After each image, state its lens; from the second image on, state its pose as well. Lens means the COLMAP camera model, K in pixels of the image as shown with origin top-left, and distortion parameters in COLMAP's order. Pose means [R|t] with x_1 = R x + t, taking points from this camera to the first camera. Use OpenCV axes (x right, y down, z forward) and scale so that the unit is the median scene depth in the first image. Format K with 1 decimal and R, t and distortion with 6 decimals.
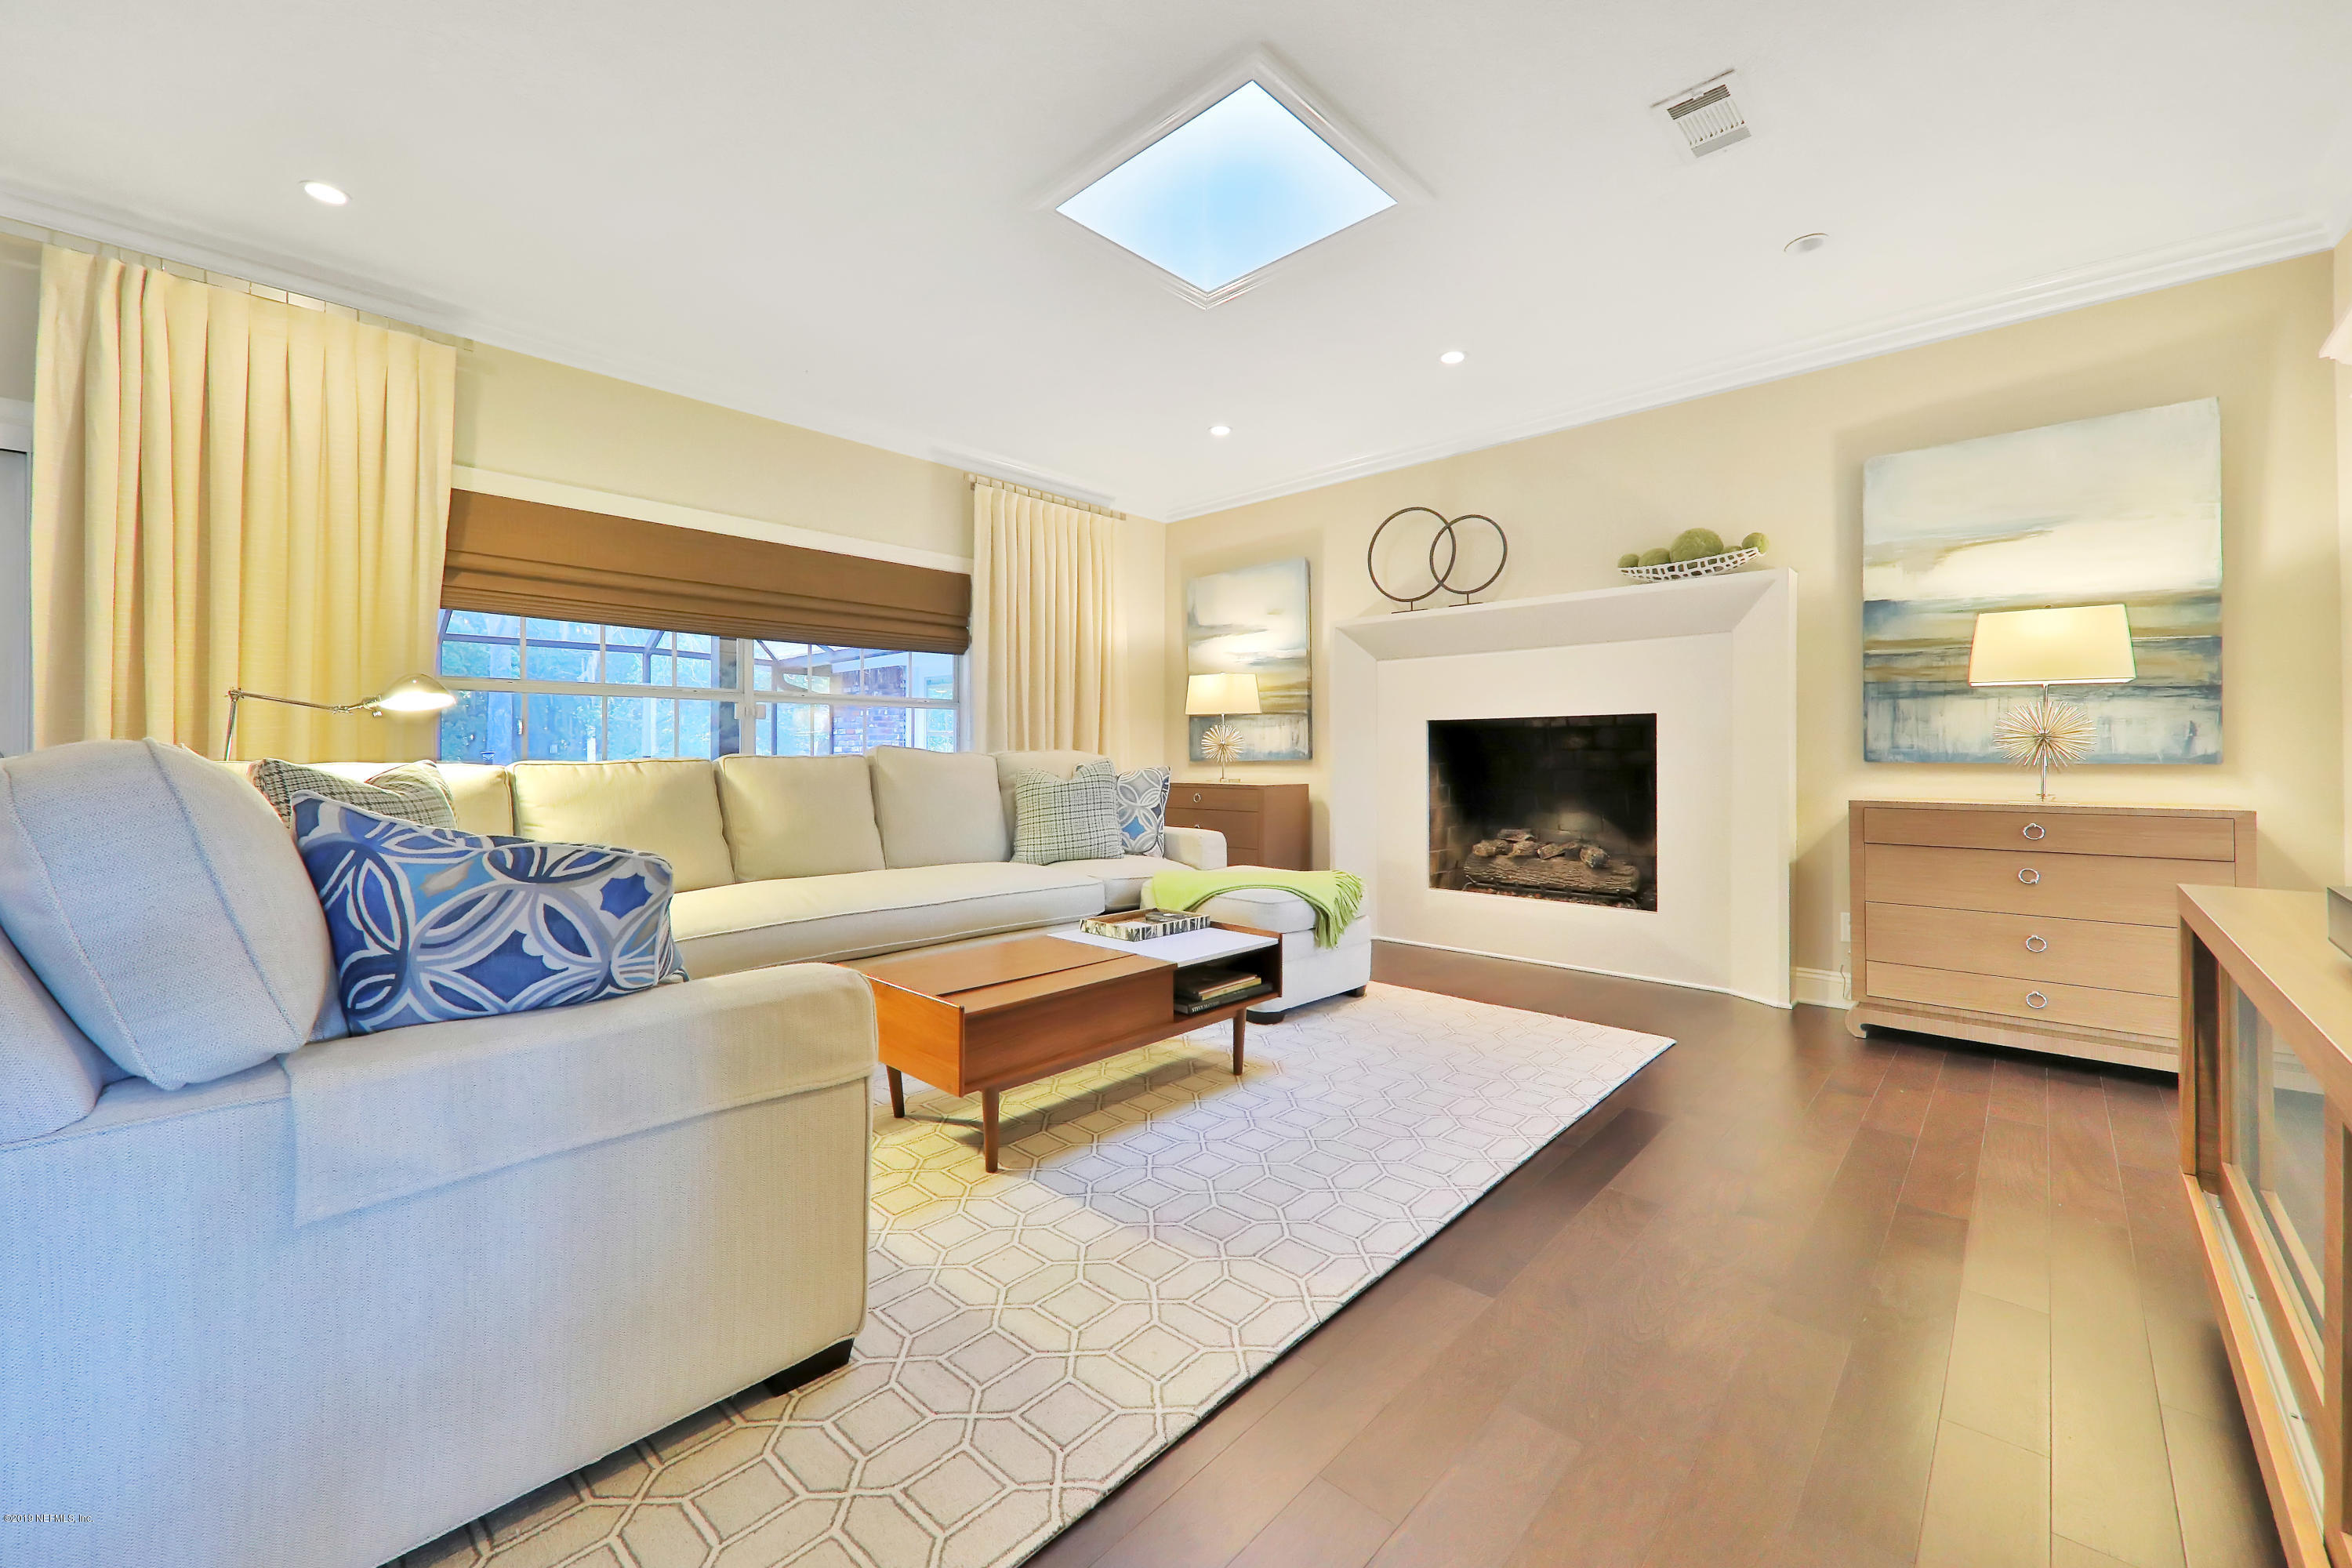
lens RADIAL K [[927.3, 0, 1169.0], [0, 927.3, 756.6], [0, 0, 1]] dist [0.004285, 0.000110]
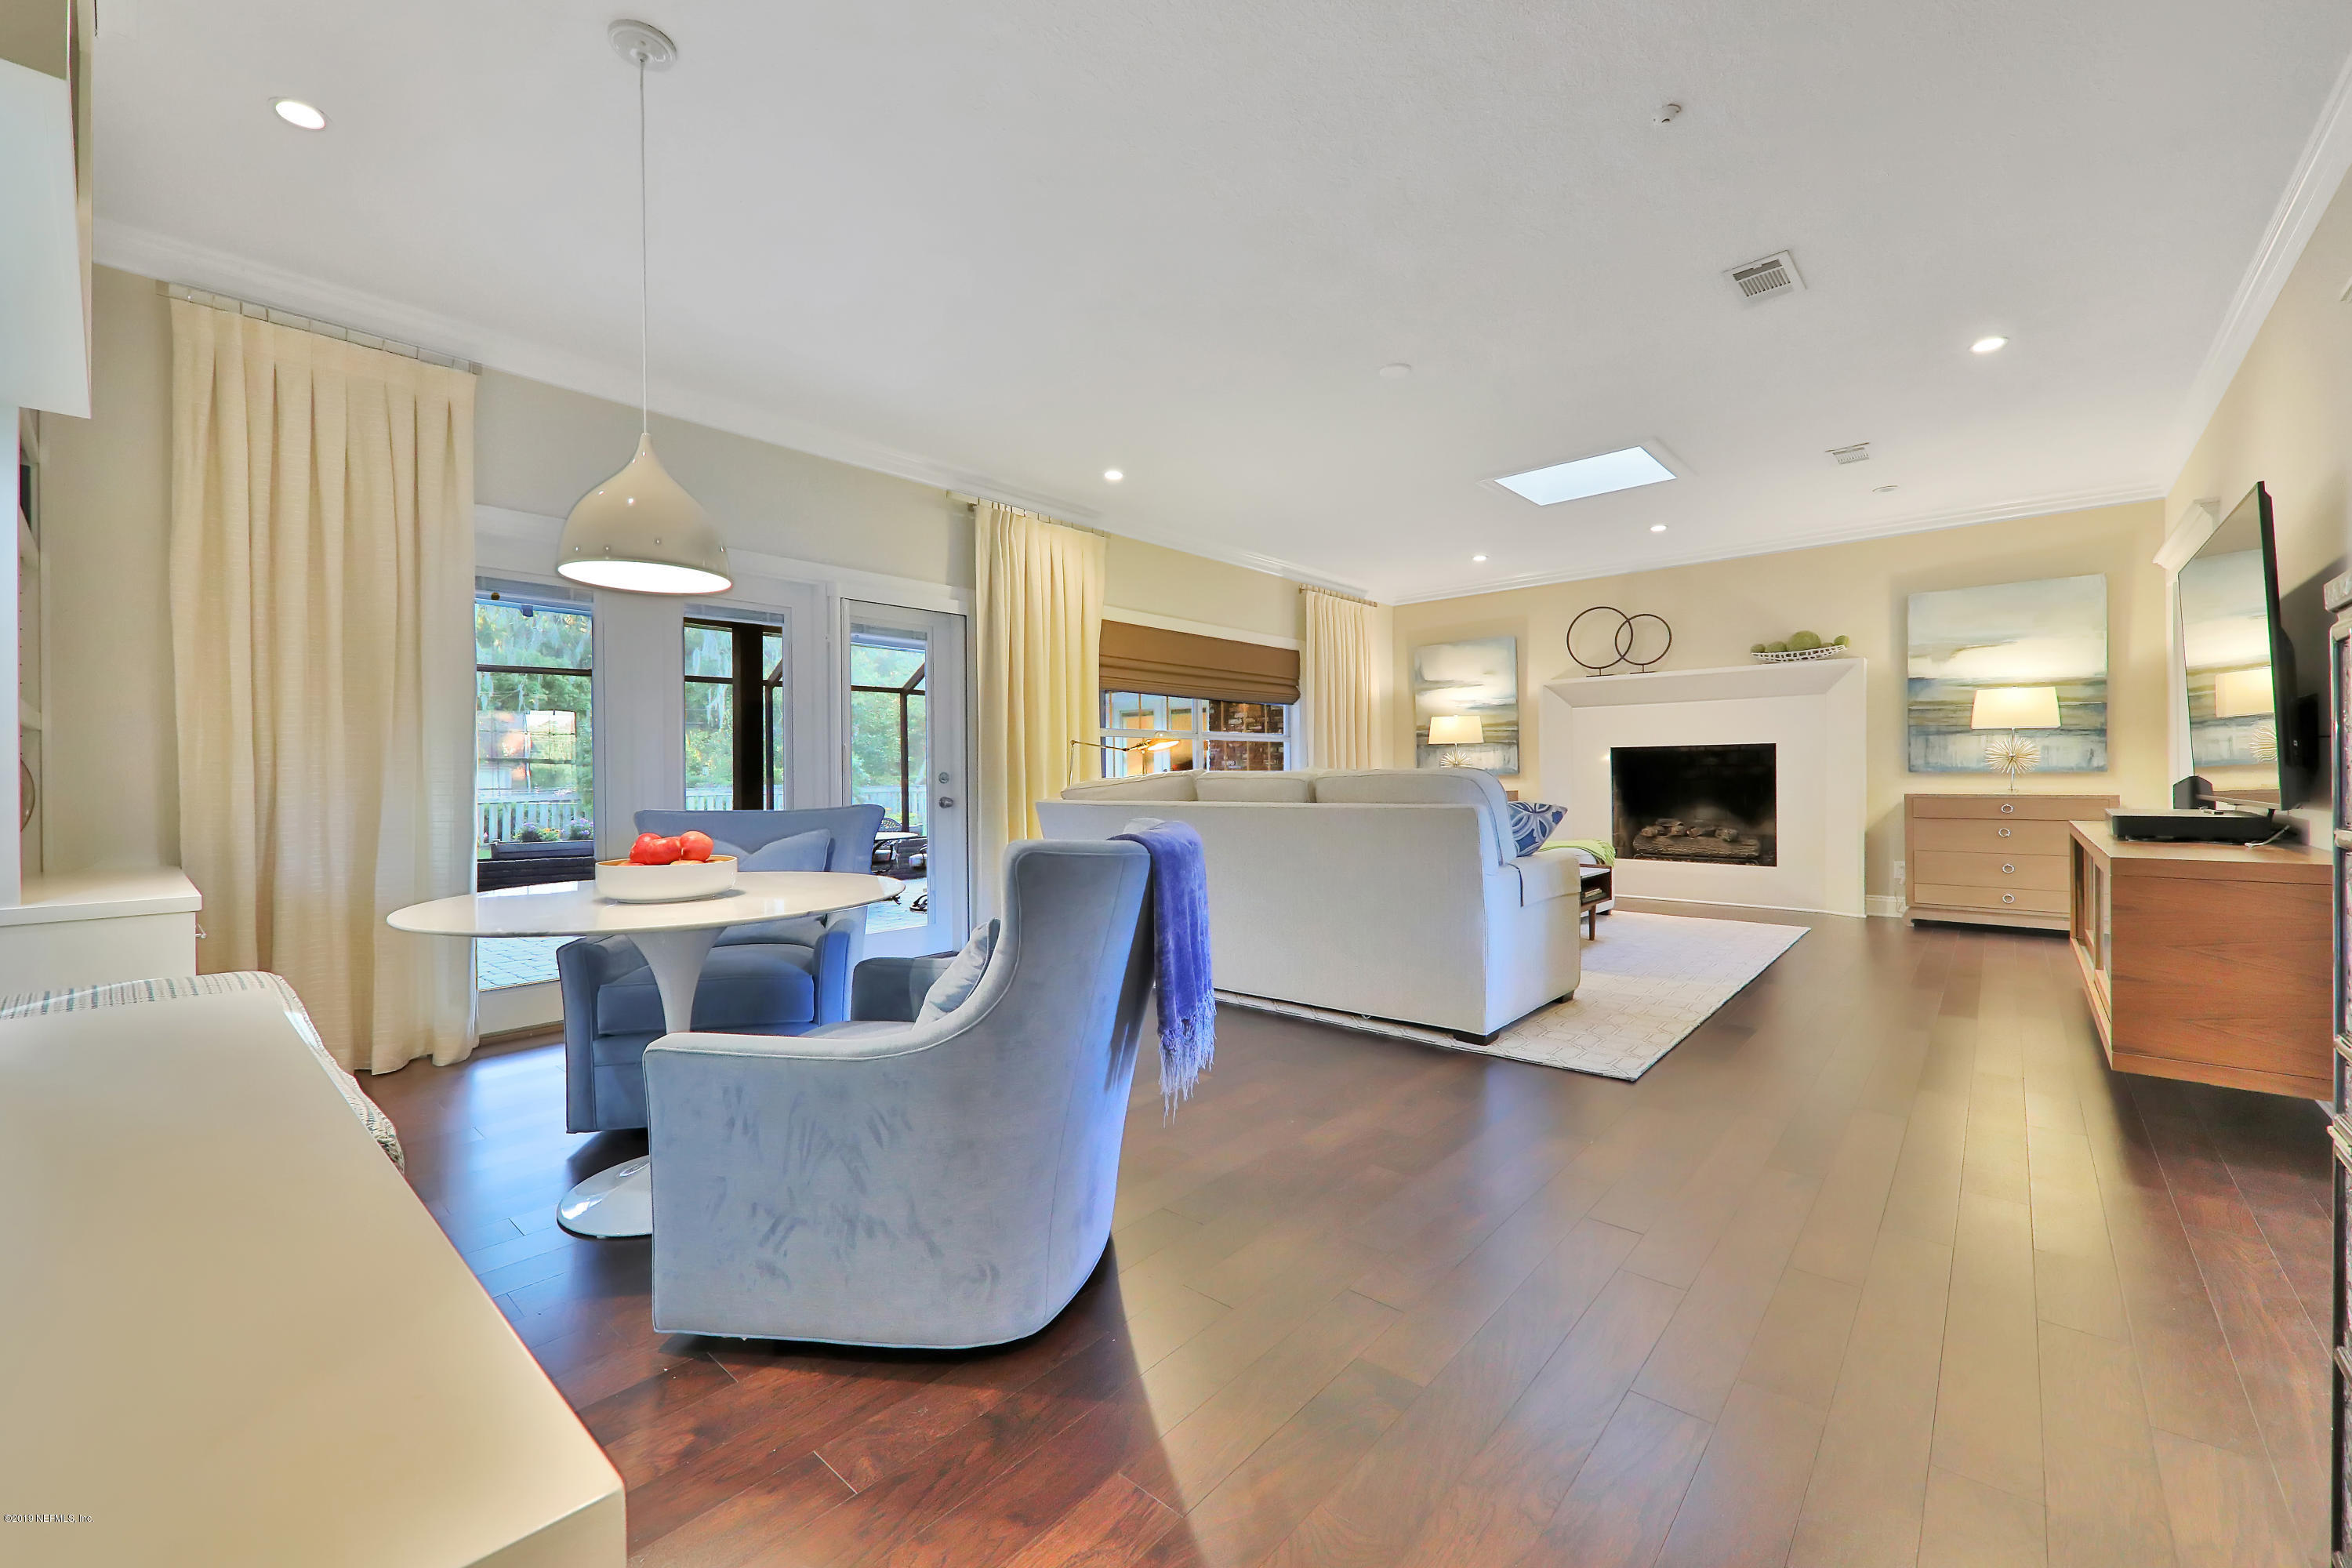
lens RADIAL K [[928.8, 0, 1168.8], [0, 928.8, 783.4], [0, 0, 1]] dist [0.007771, -0.000204]
pose [[0.999665, -0.007198, 0.024880, -0.636398], [0.006989, 0.999940, 0.008463, 0.002293], [-0.024940, -0.008286, 0.999655, -0.662315]]
